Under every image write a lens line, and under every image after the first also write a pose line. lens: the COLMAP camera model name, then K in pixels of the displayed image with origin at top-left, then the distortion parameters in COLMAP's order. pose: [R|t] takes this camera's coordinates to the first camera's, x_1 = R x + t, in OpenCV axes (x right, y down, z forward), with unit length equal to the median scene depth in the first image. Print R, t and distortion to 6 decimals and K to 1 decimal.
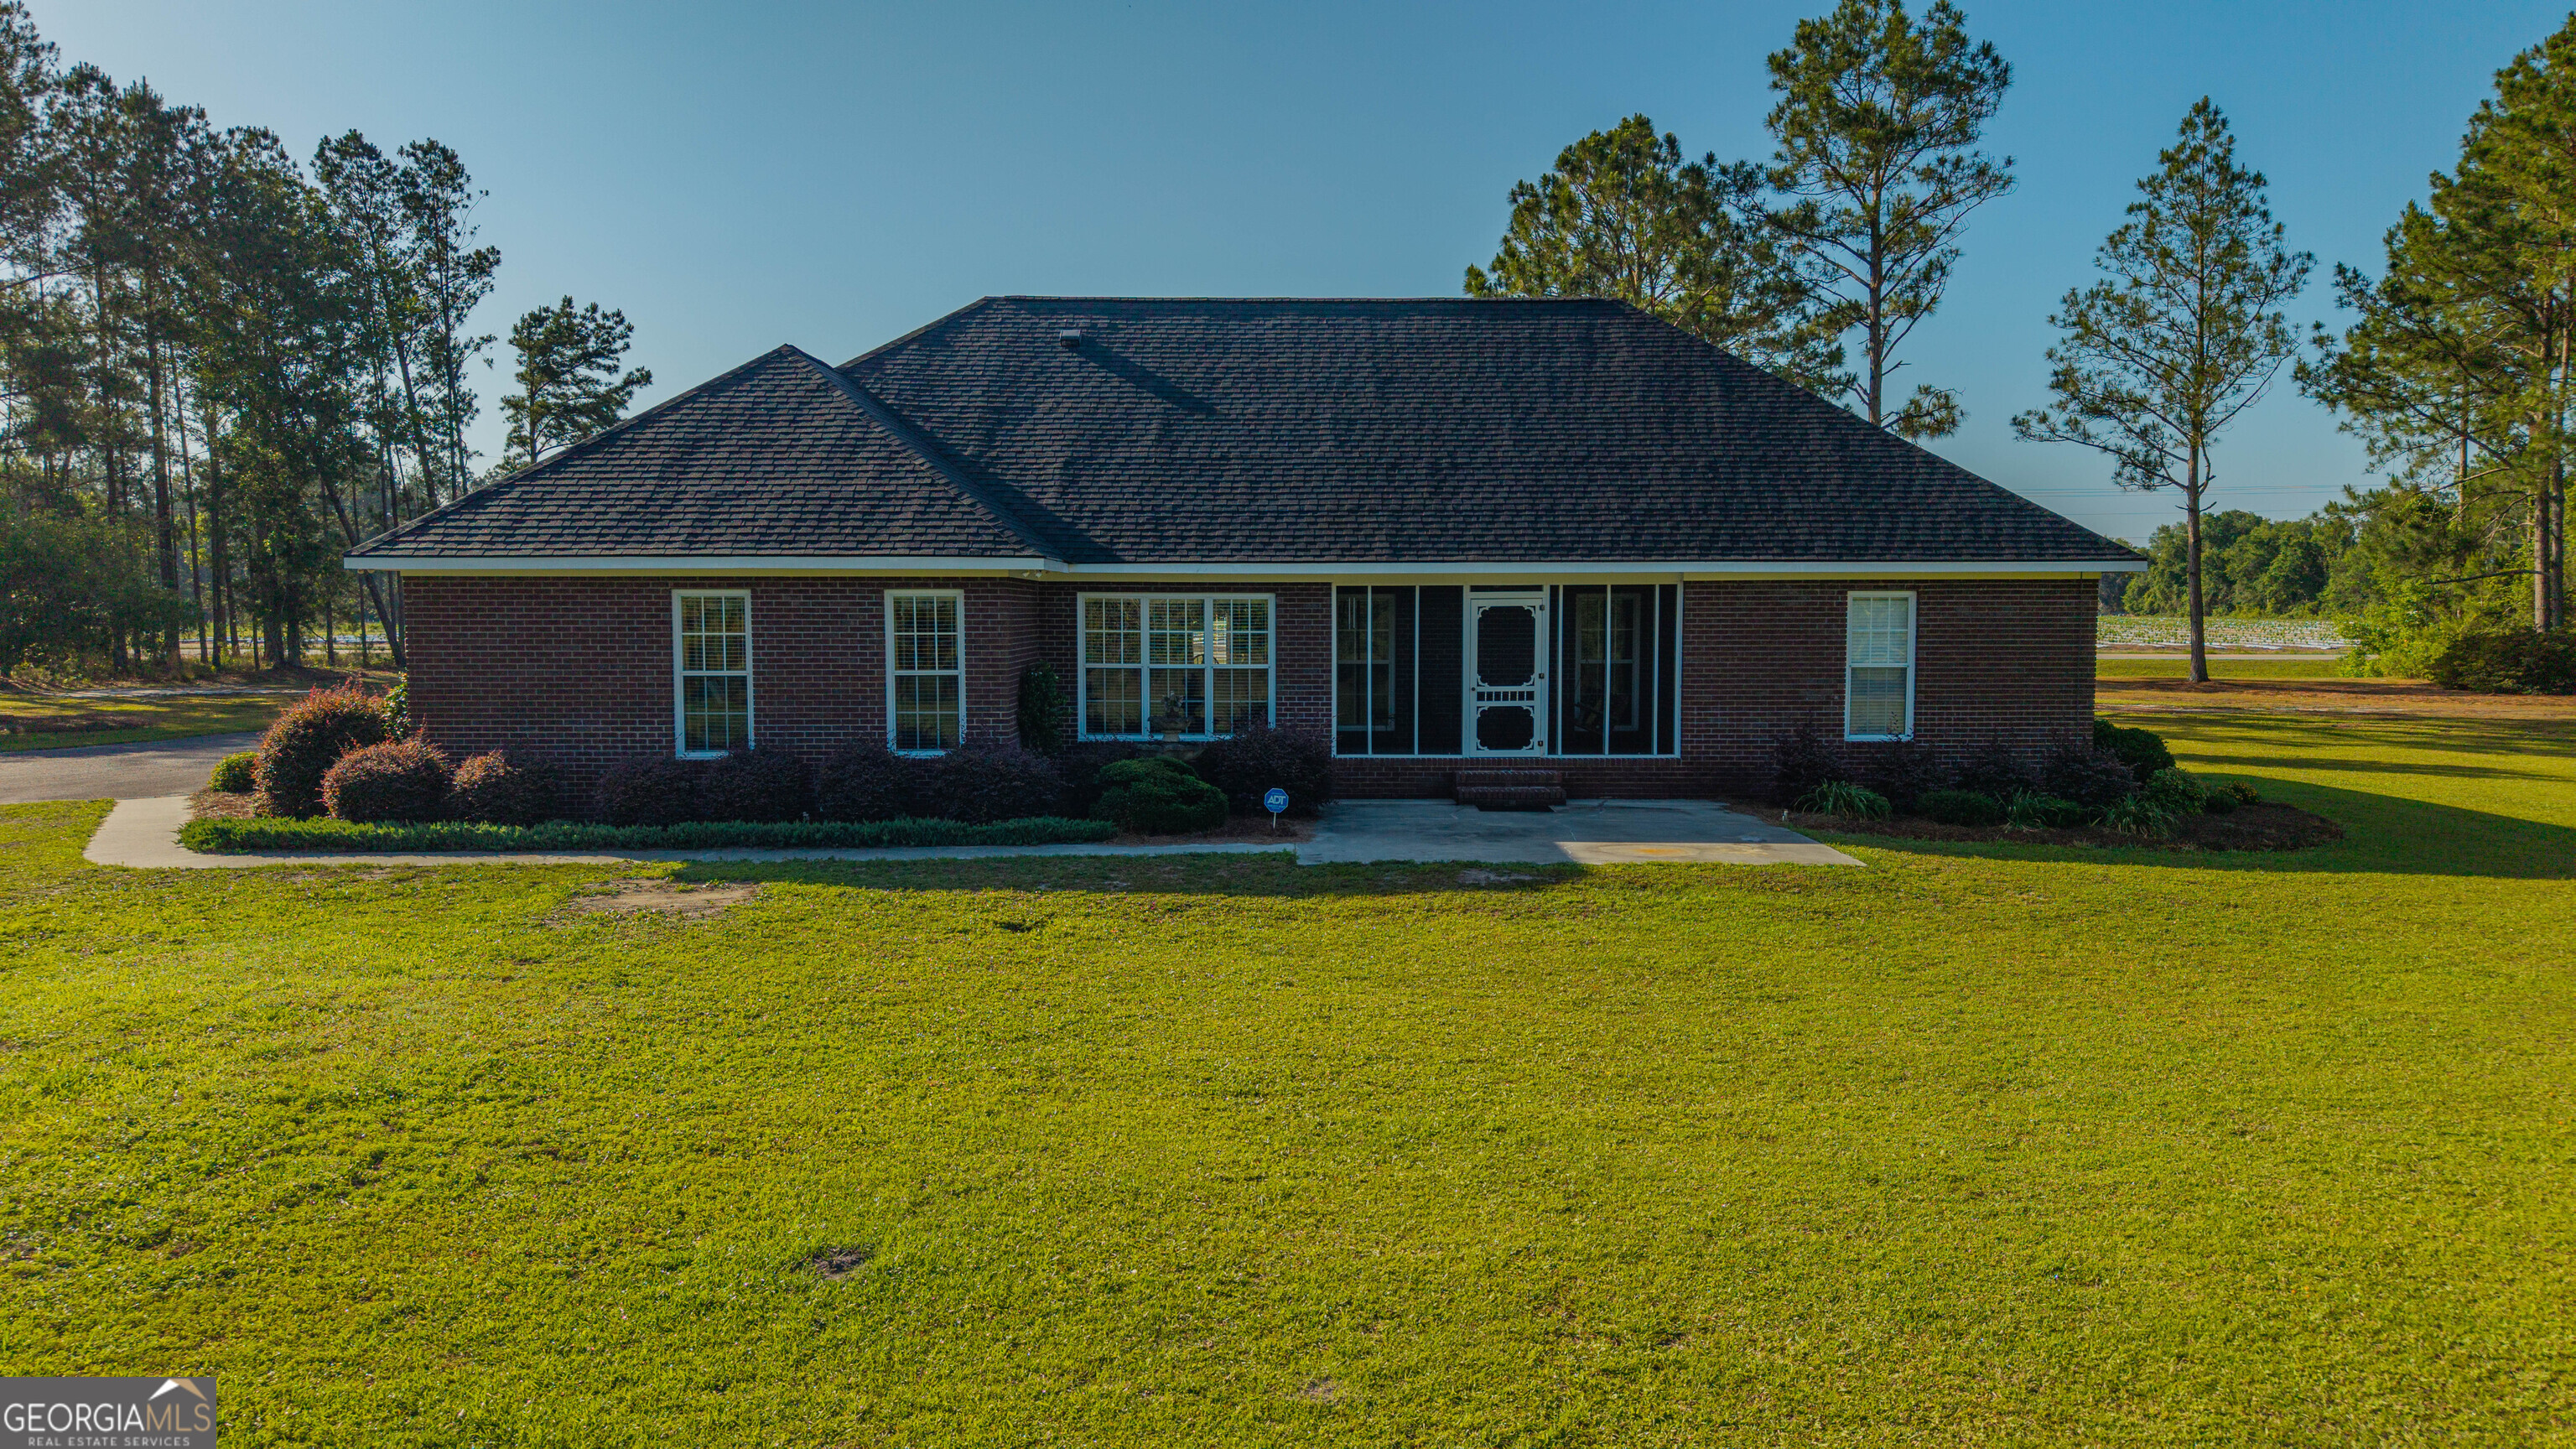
lens RADIAL K [[1691.7, 0, 1300.7], [0, 1691.7, 727.3], [0, 0, 1]] dist [0.070892, -0.111908]
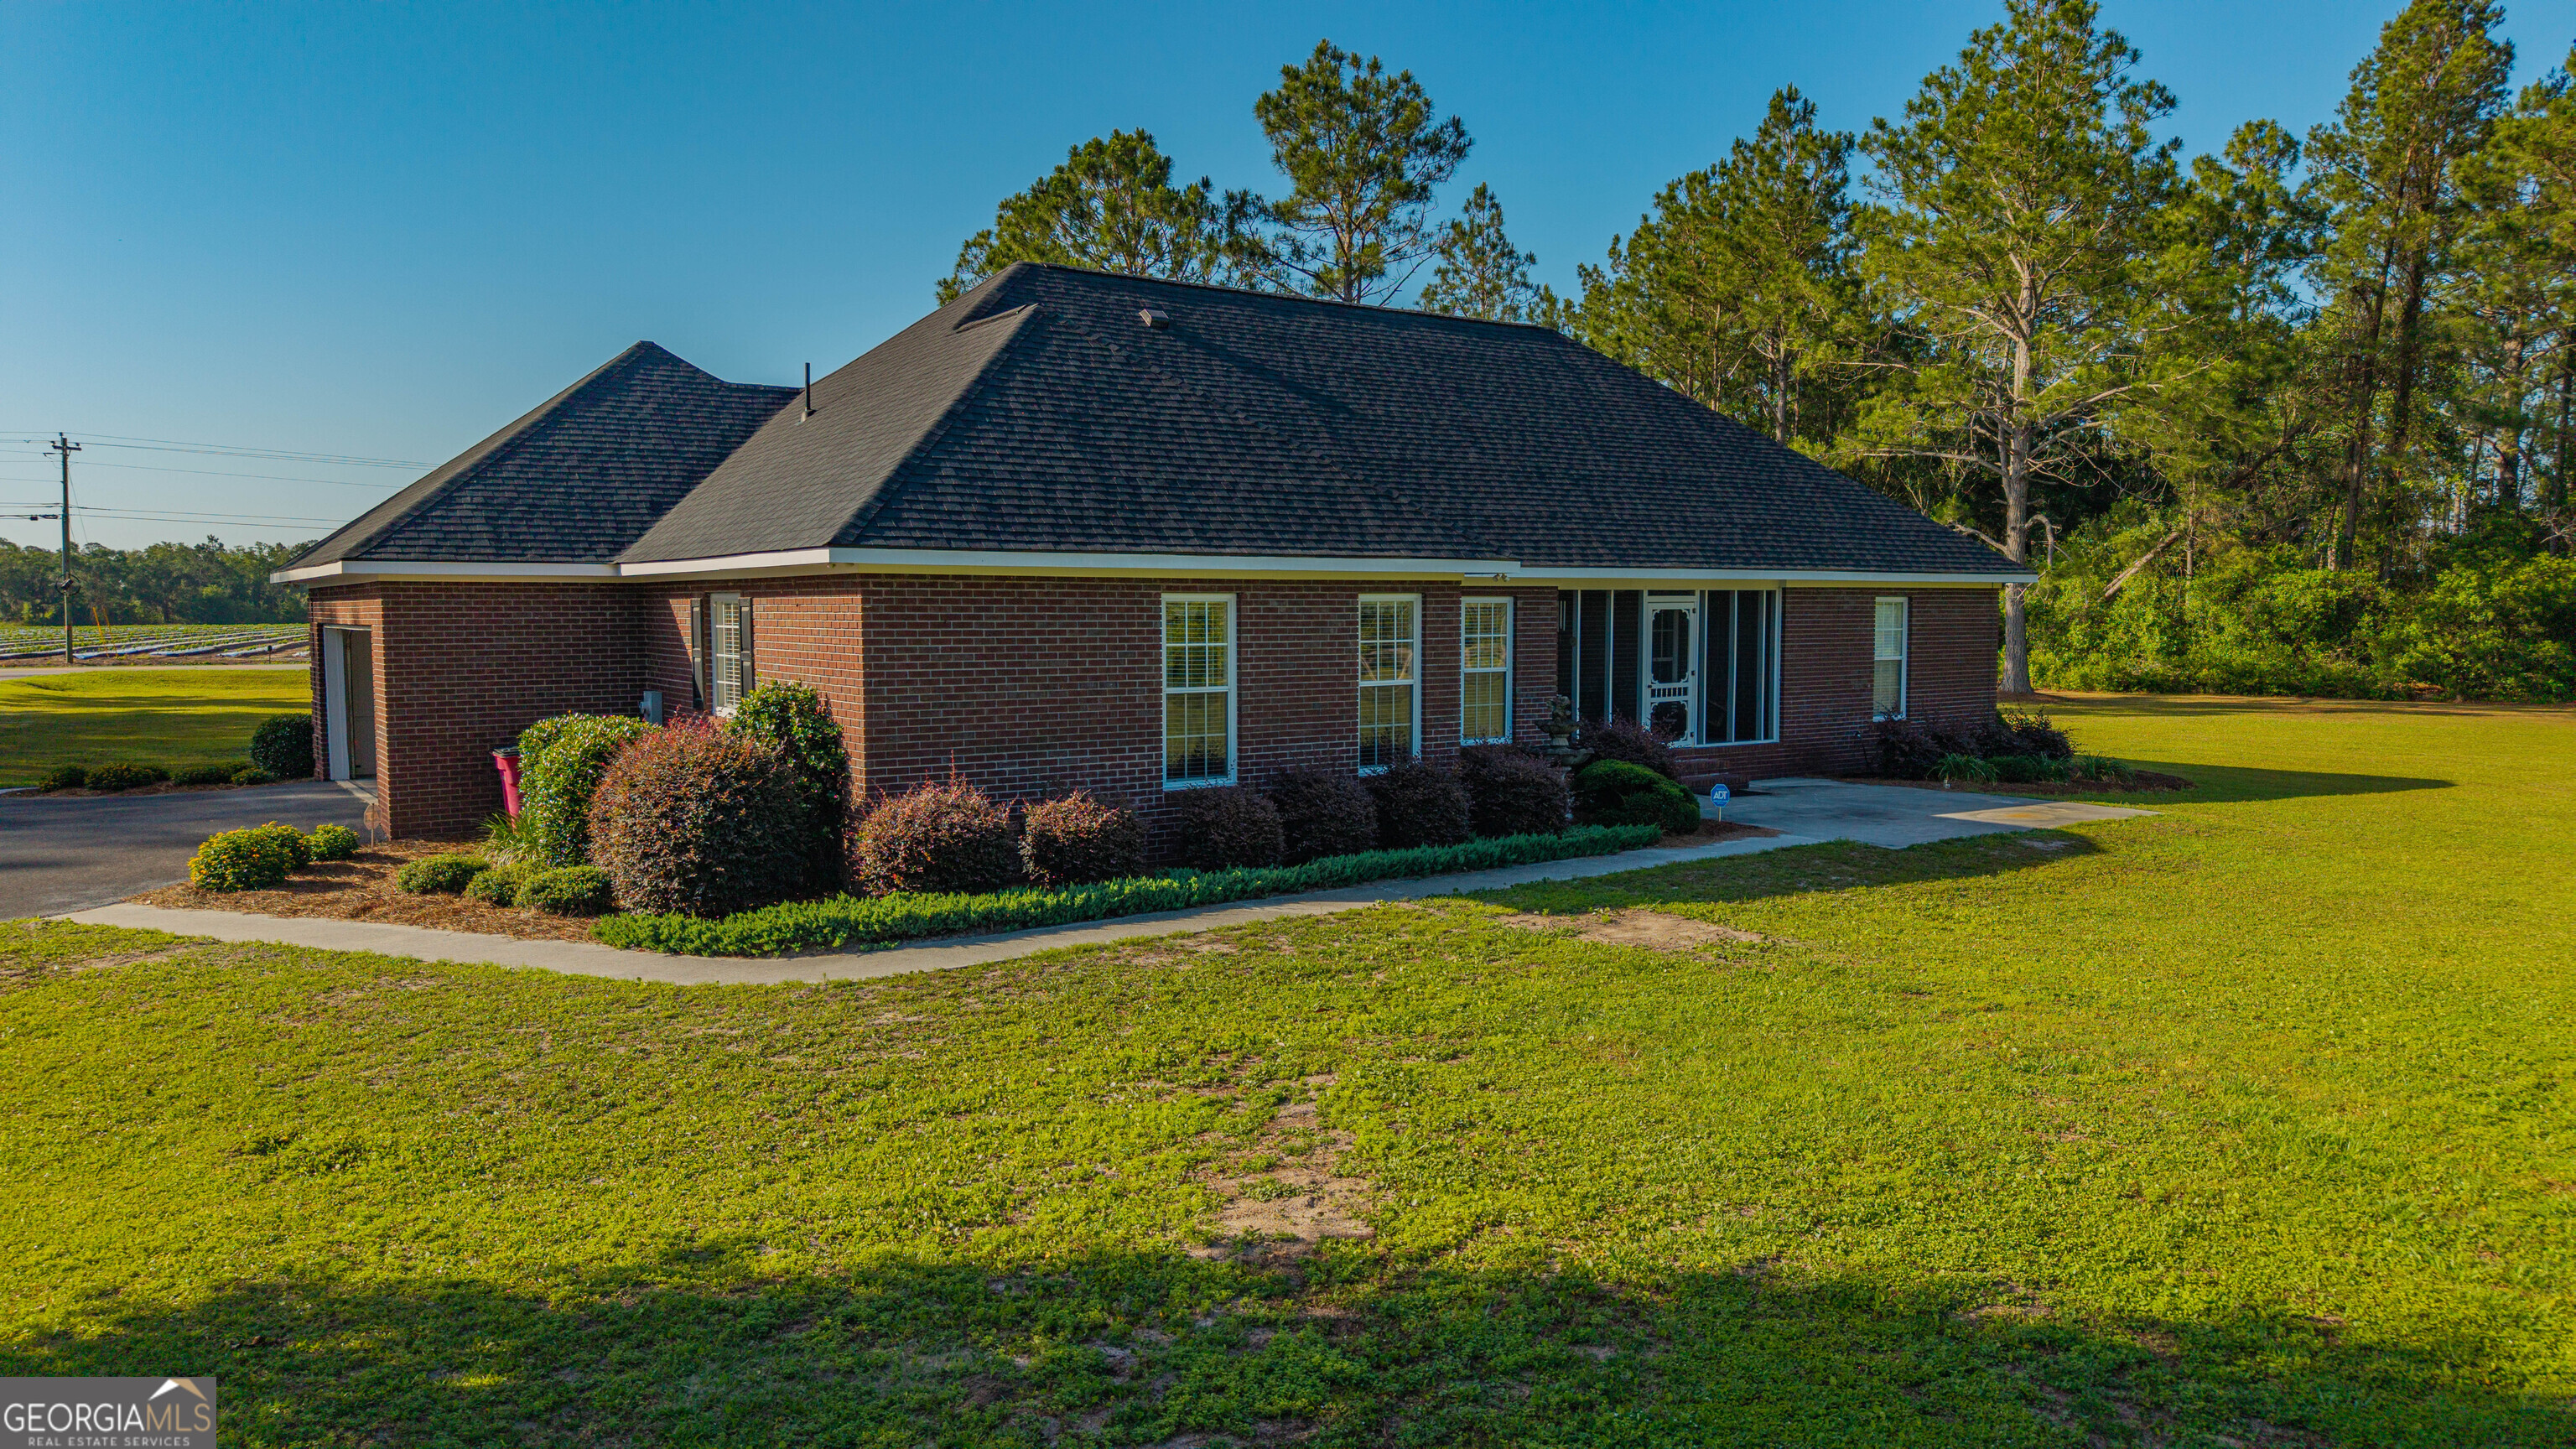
lens RADIAL K [[1691.7, 0, 1300.7], [0, 1691.7, 727.3], [0, 0, 1]] dist [0.070892, -0.111908]
pose [[0.833065, -0.040840, 0.551665, -0.679711], [0.040810, 0.999091, 0.012336, -0.018923], [-0.551667, 0.012237, 0.833975, 0.223677]]
